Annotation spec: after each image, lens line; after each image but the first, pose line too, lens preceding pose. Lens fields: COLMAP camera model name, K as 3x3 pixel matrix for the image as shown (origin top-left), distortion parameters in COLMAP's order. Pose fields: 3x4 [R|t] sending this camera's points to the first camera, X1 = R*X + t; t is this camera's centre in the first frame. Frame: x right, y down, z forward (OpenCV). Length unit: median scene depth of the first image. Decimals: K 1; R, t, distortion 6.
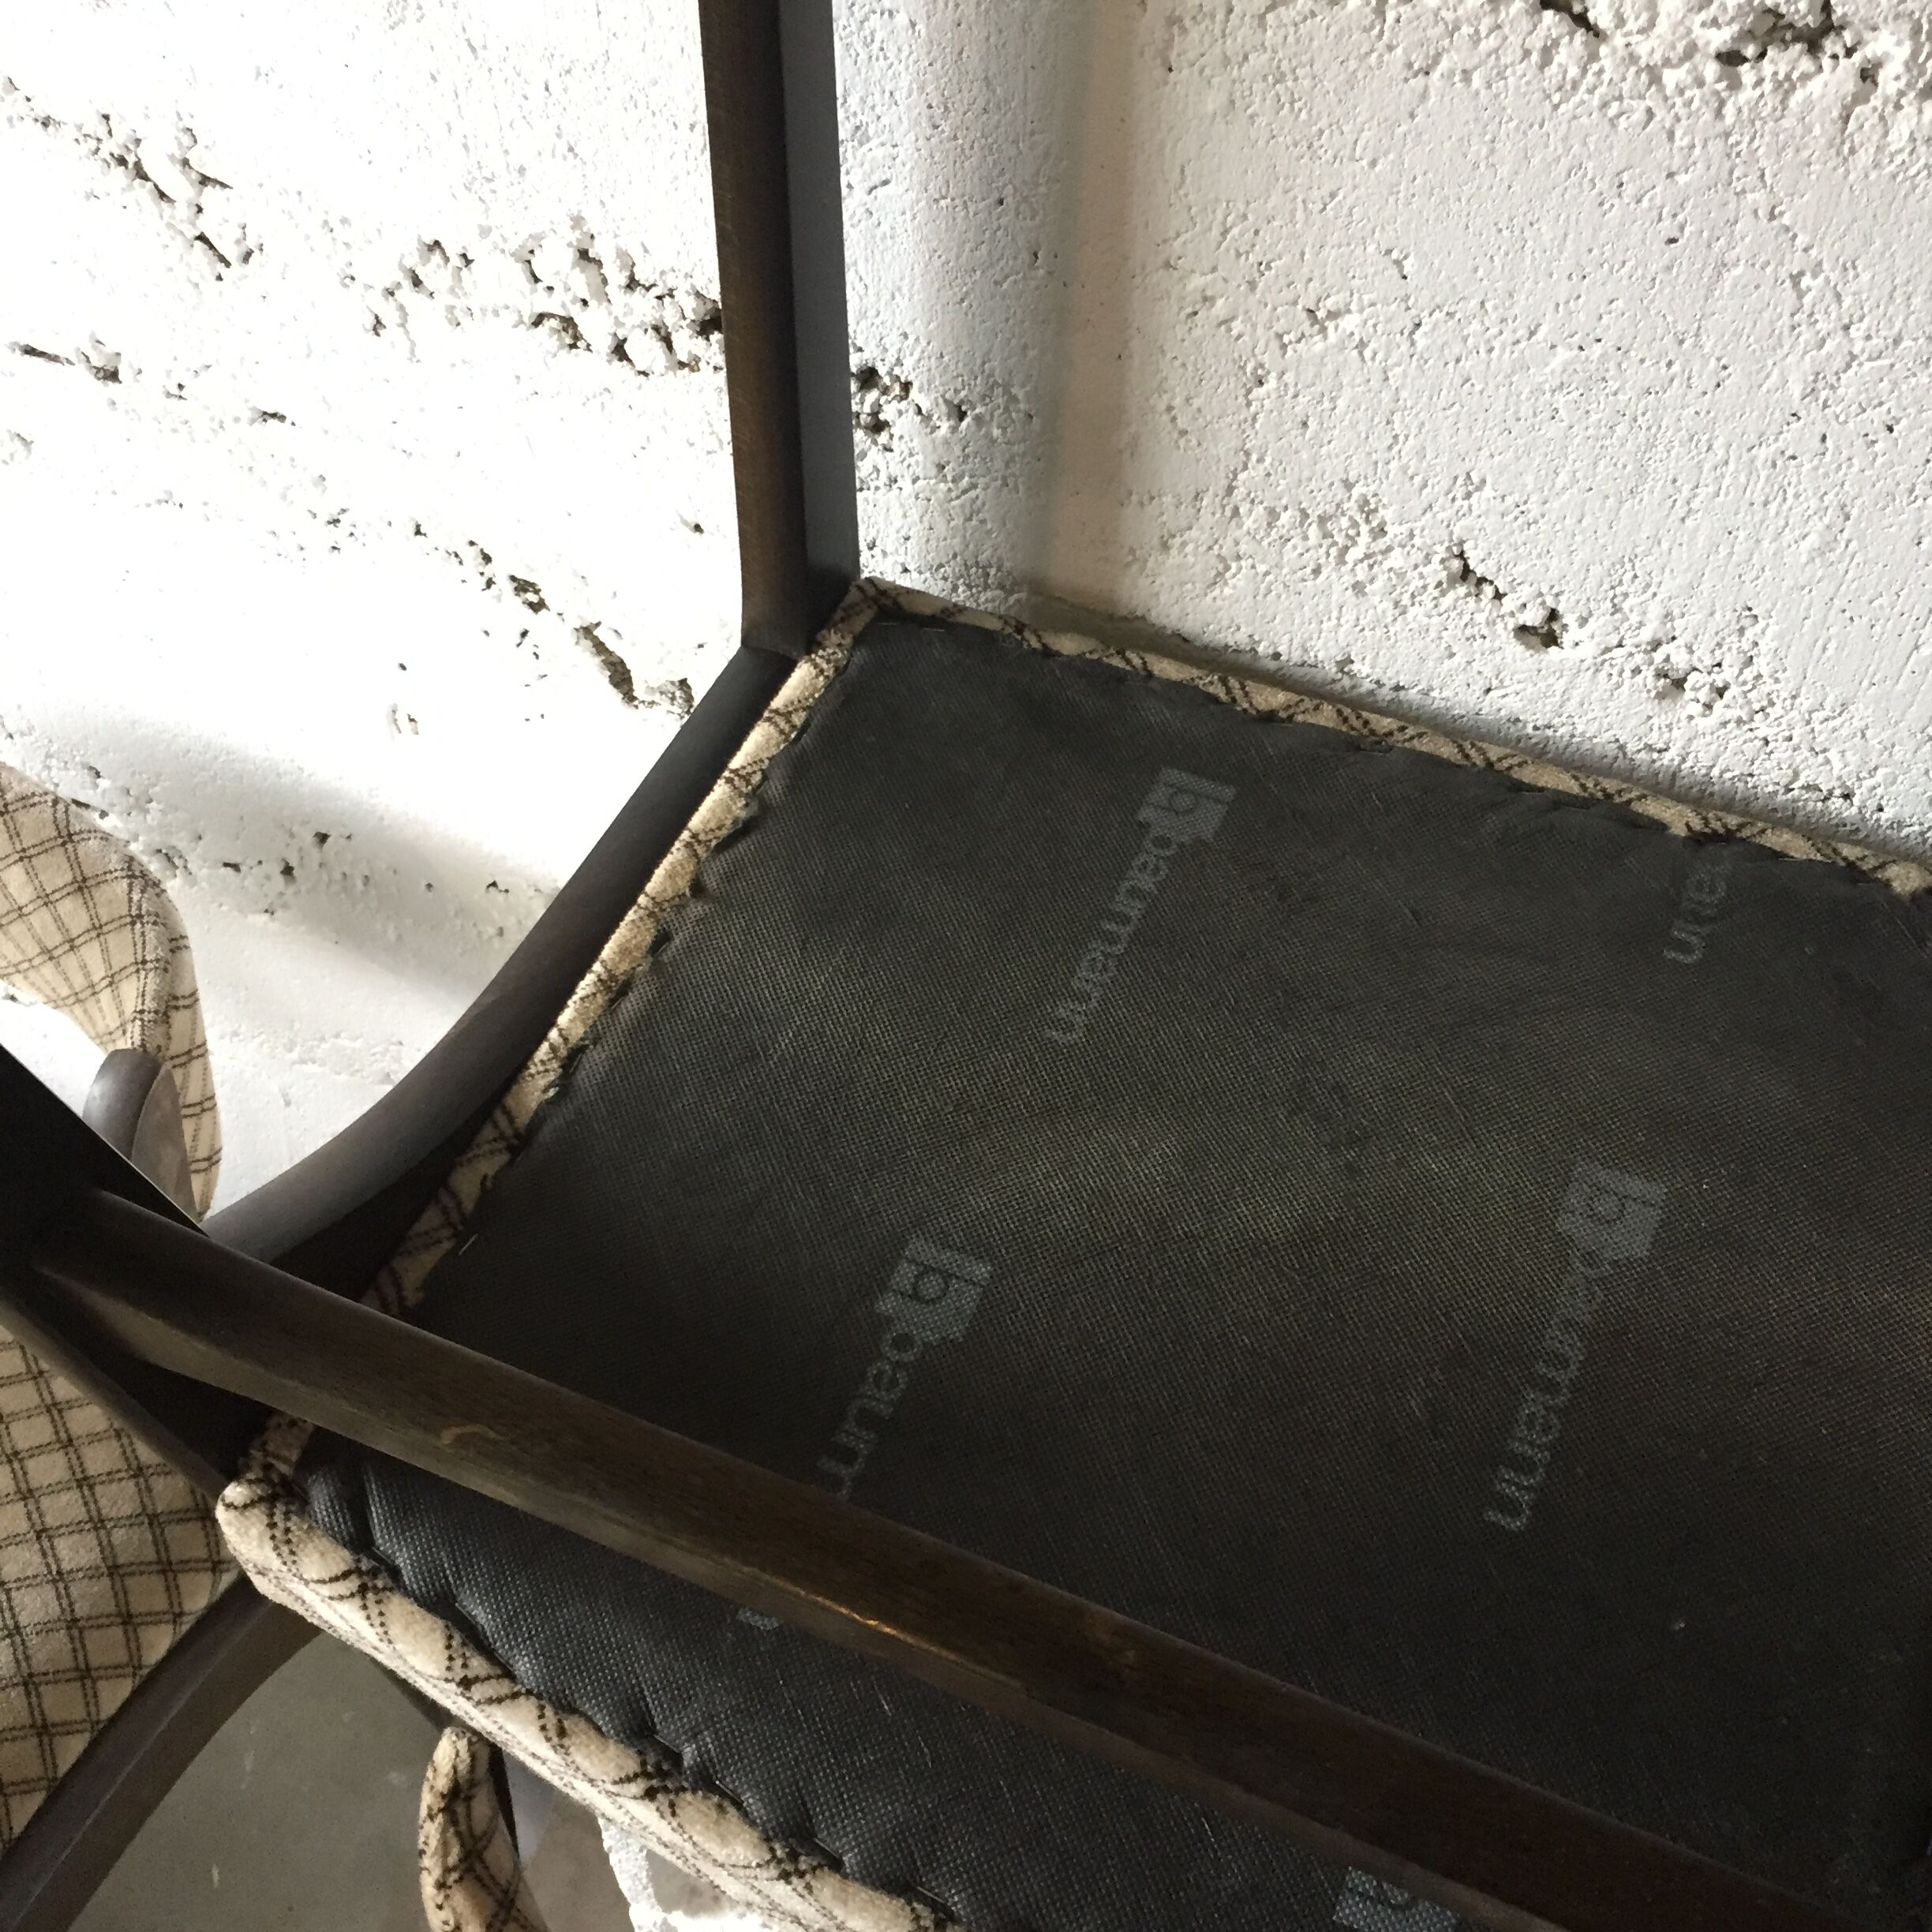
lens RADIAL K [[2221.4, 0, 955.4], [0, 2221.4, 974.7], [0, 0, 1]] dist [0.038847, 0.000000]
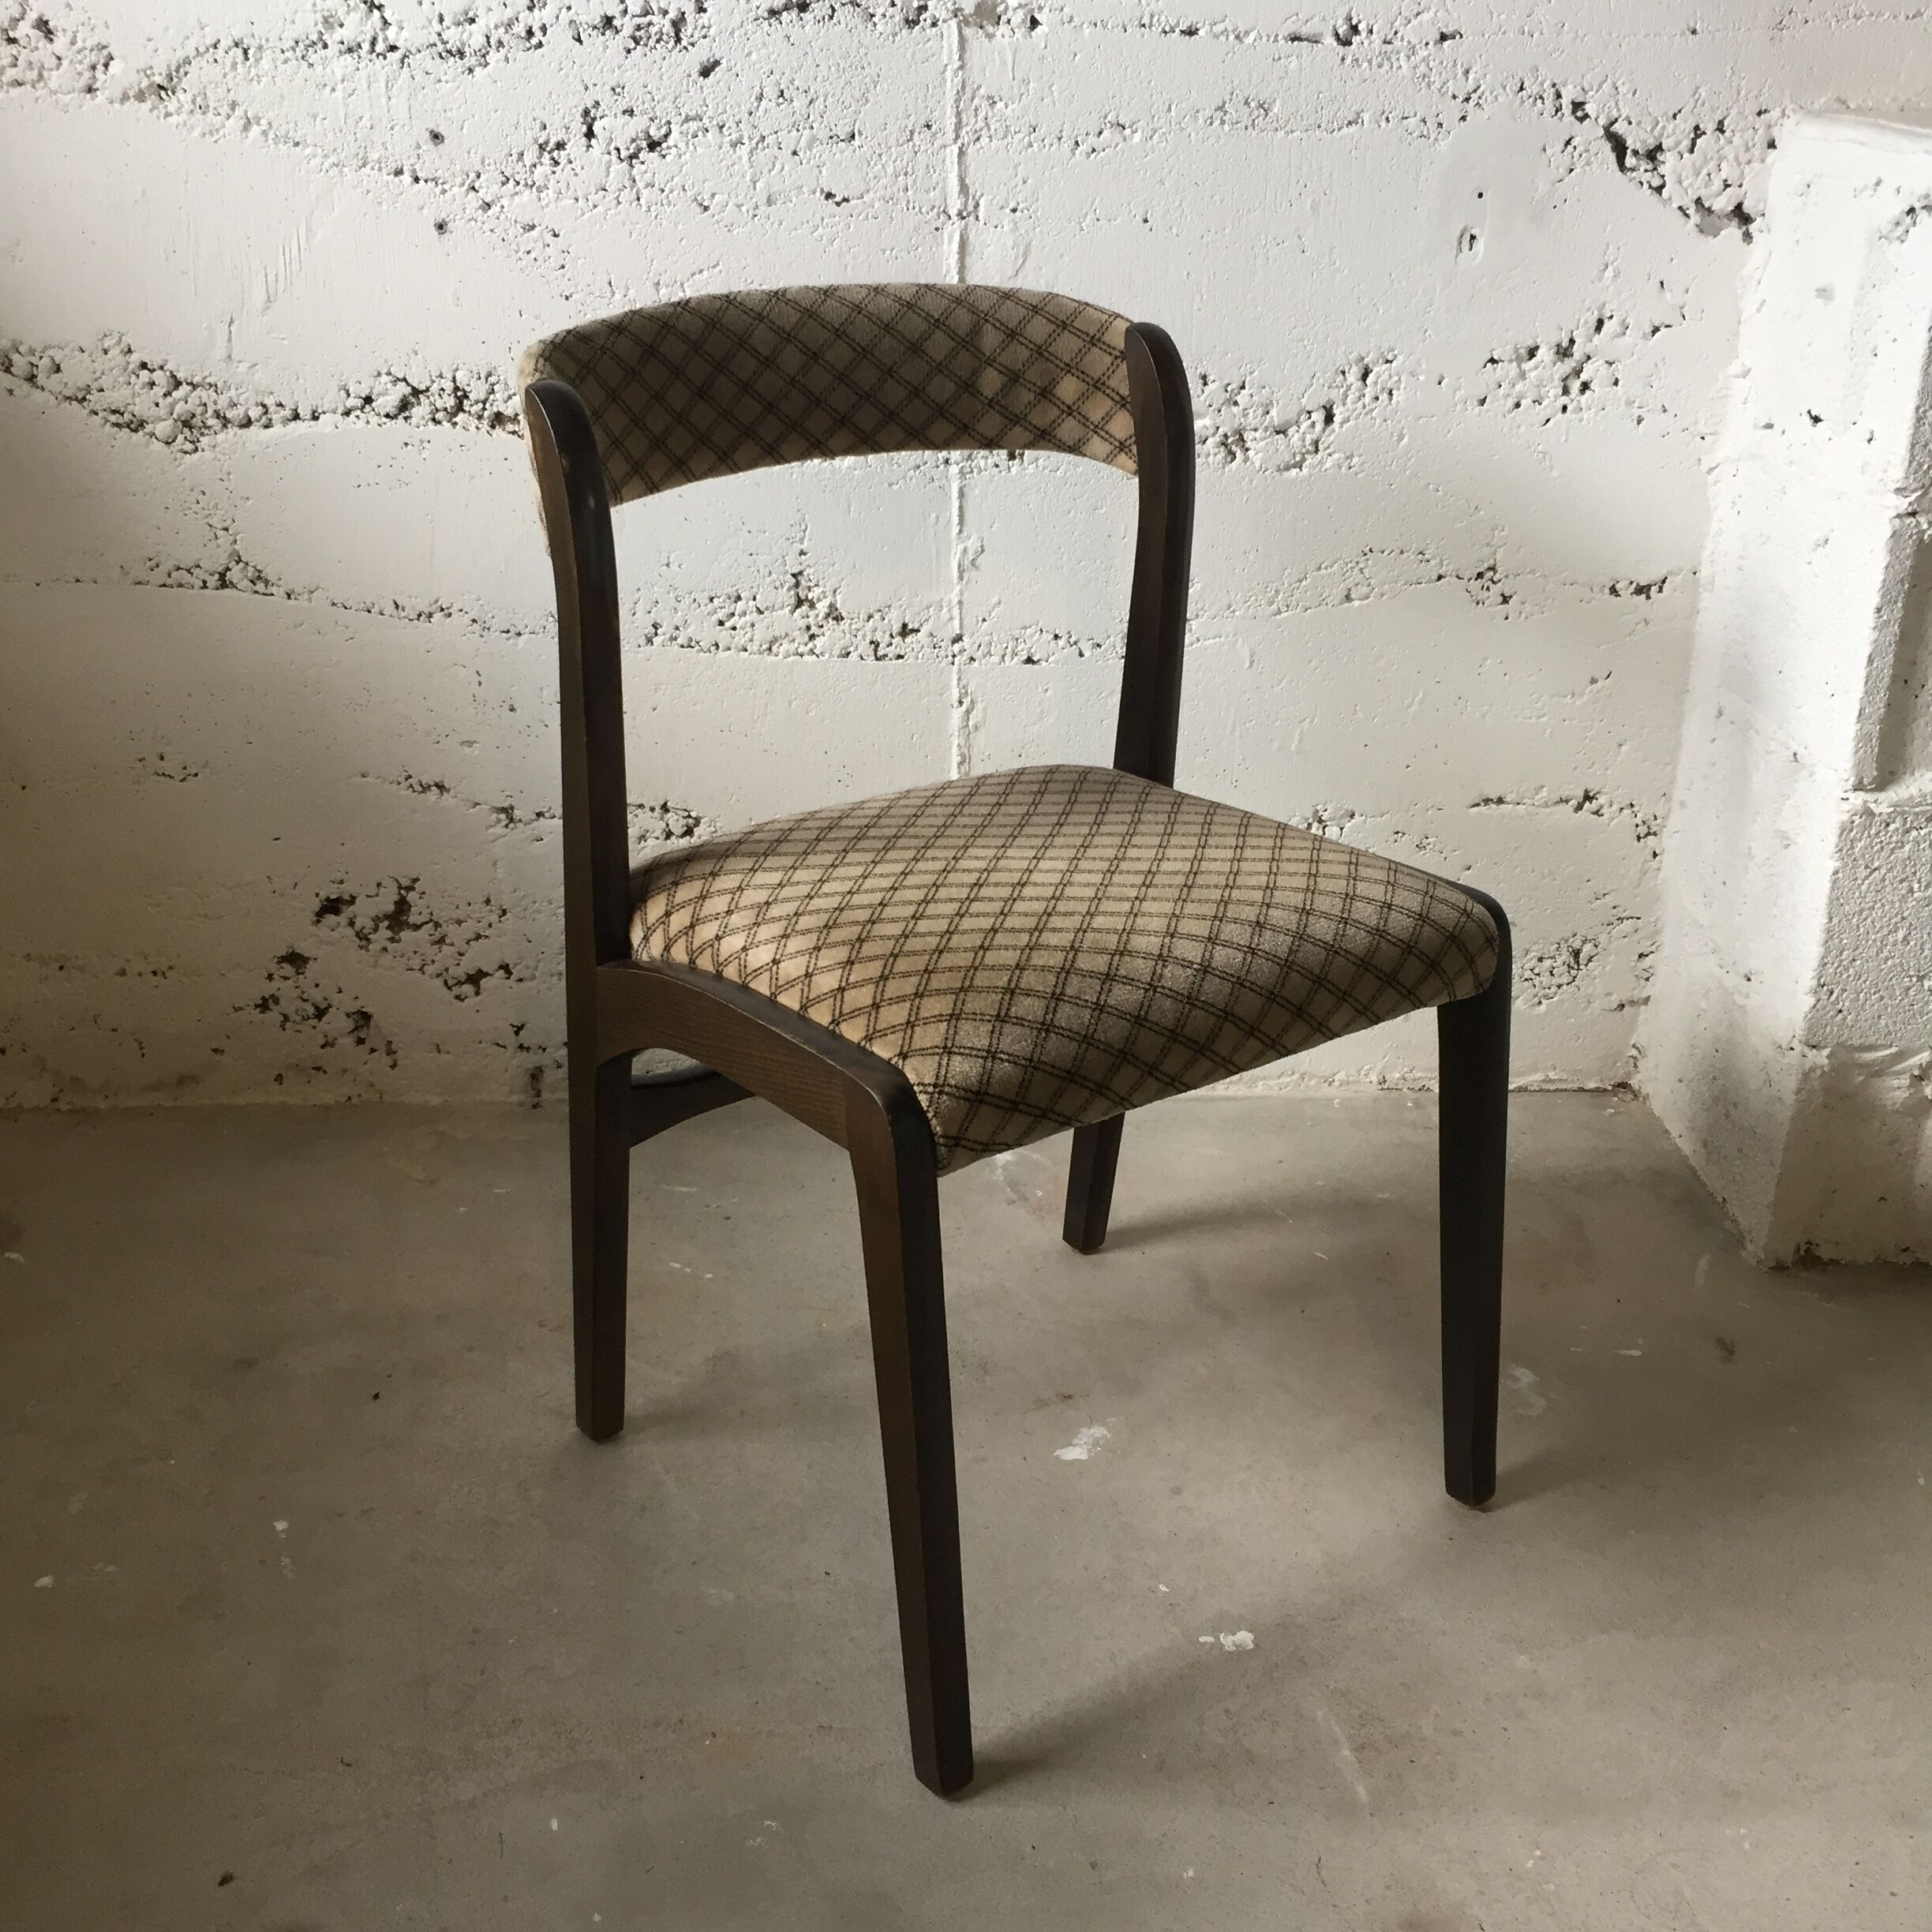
lens RADIAL K [[2221.4, 0, 974.8], [0, 2221.4, 968.0], [0, 0, 1]] dist [0.038847, 0.000000]
pose [[0.901203, -0.165146, 0.400700, -2.071894], [0.316819, 0.881914, -0.349074, 1.318684], [-0.295735, 0.441536, 0.847105, -0.213678]]
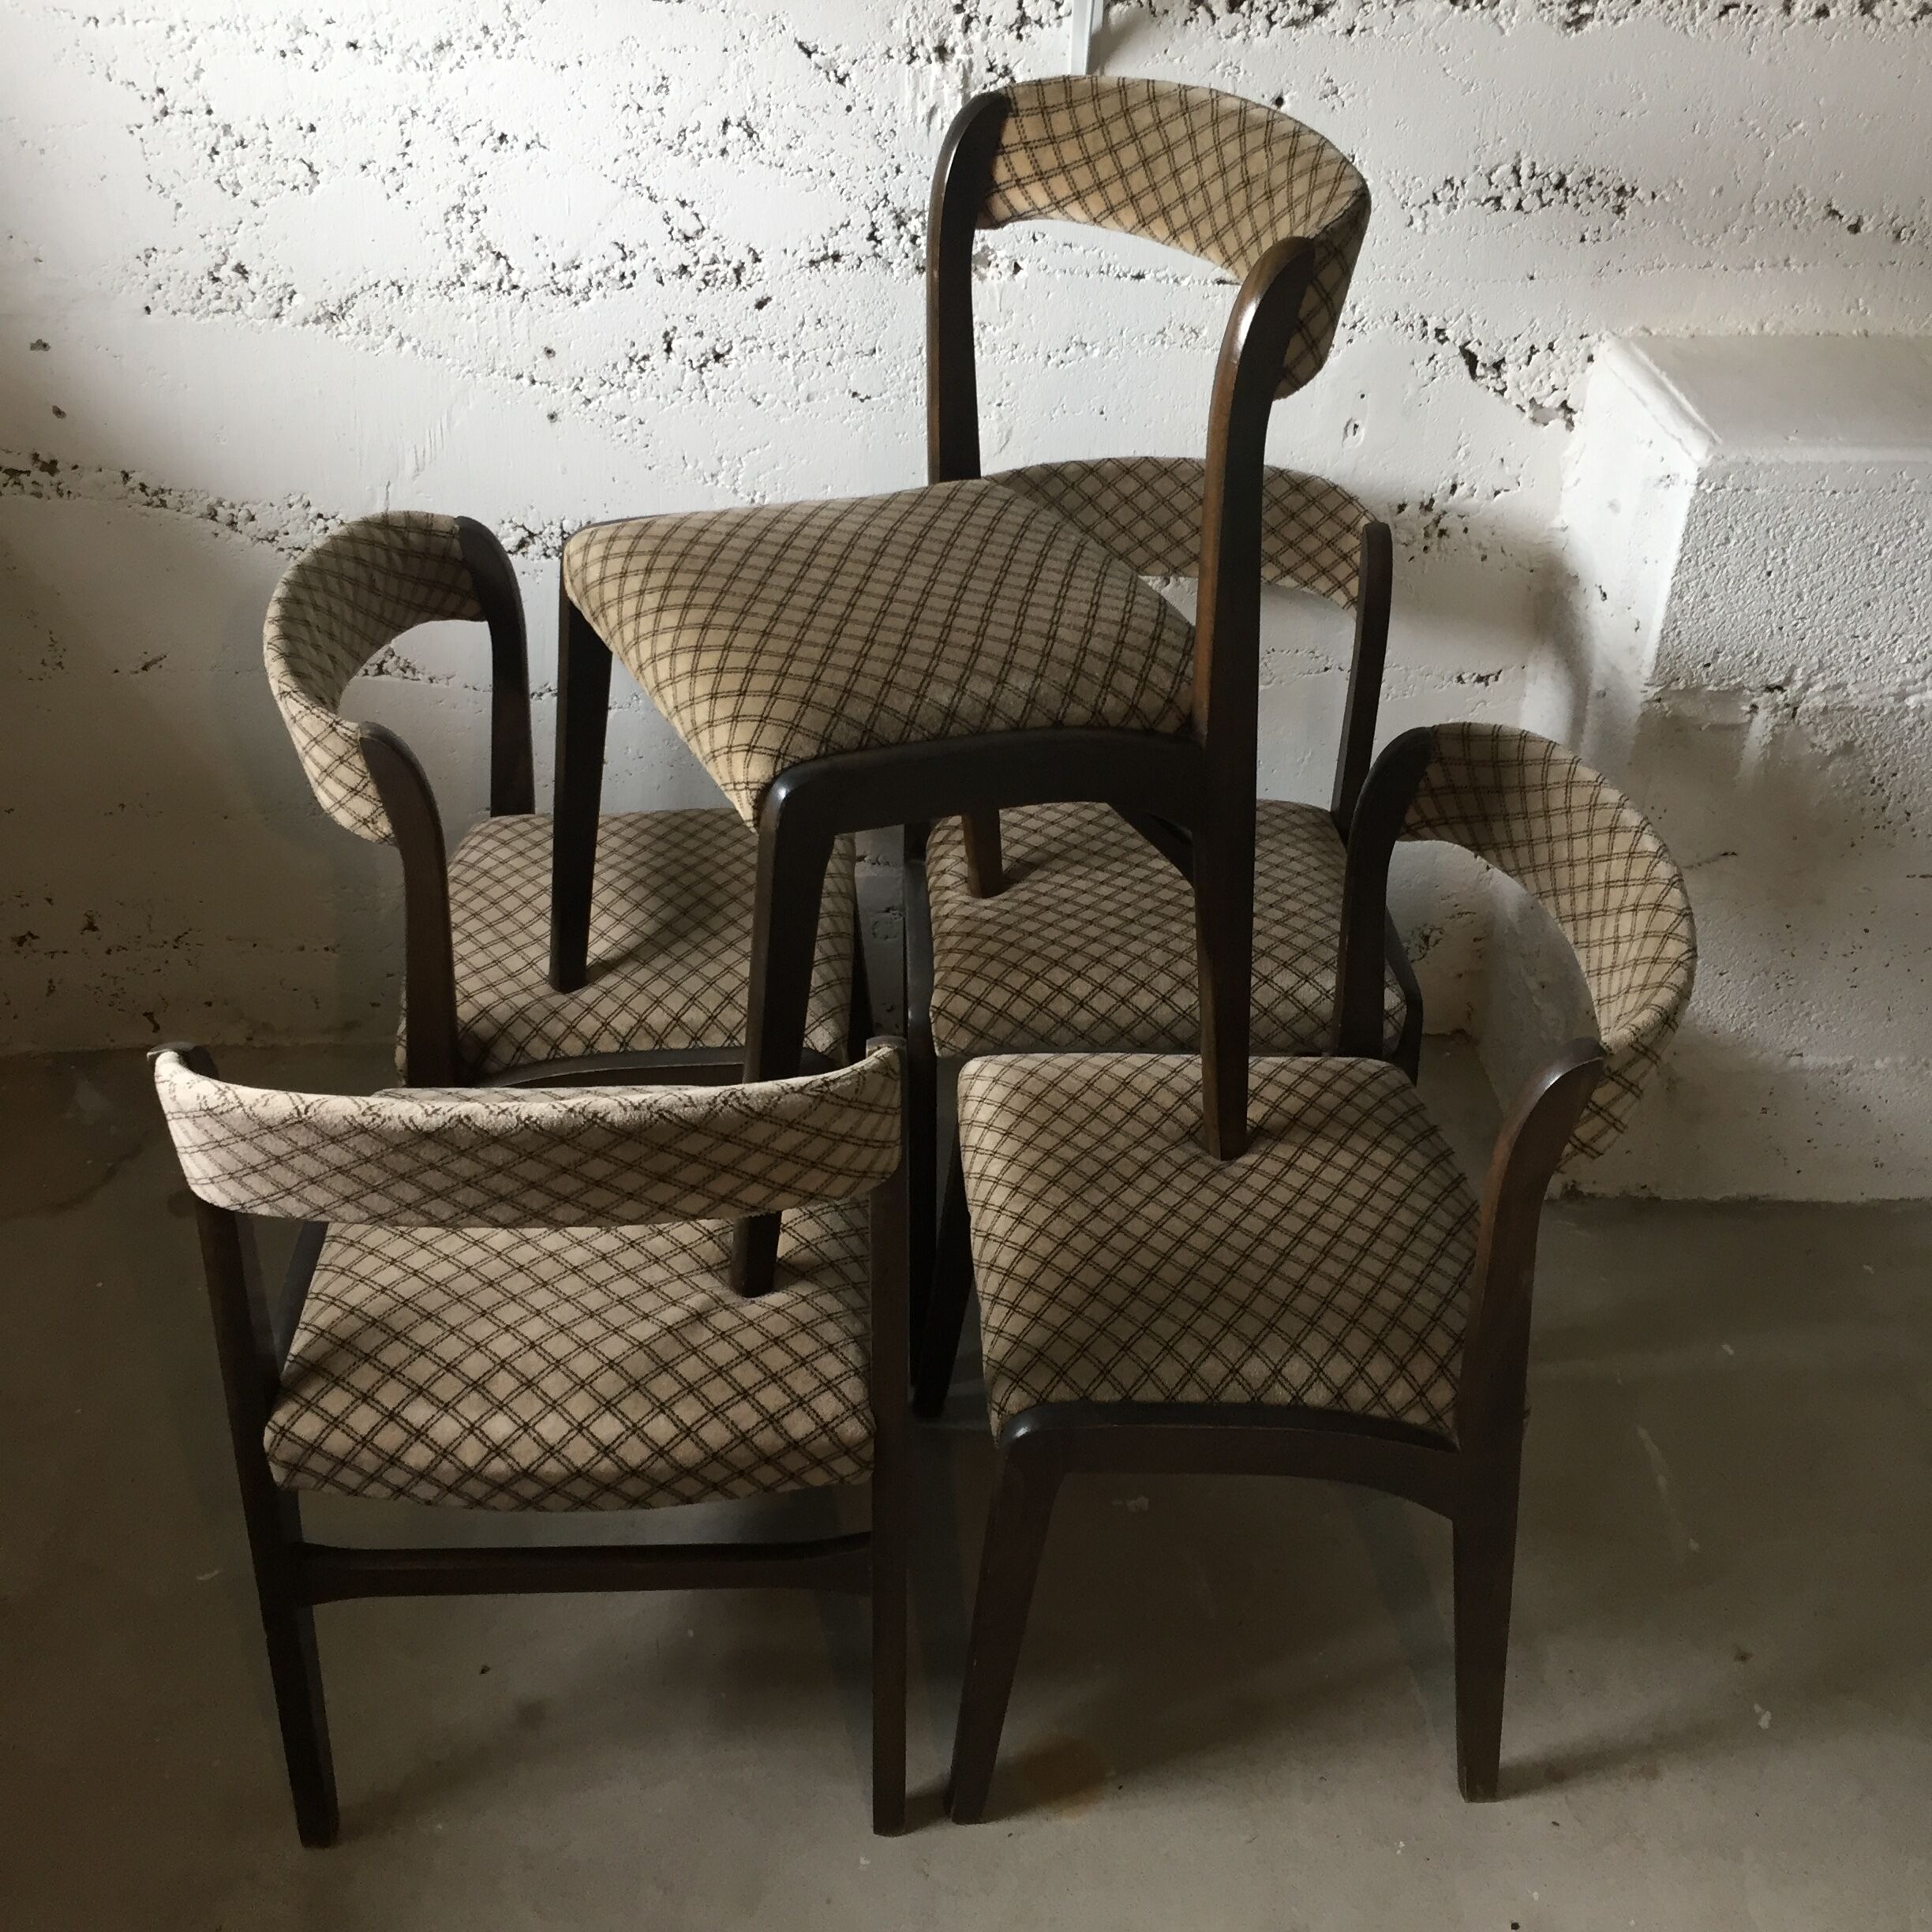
lens RADIAL K [[2221.4, 0, 991.4], [0, 2221.4, 959.5], [0, 0, 1]] dist [0.038847, 0.000000]
pose [[0.895400, -0.222845, 0.385486, -2.318511], [0.312605, 0.931125, -0.187843, 1.039639], [-0.317075, 0.288699, 0.903391, -1.169551]]
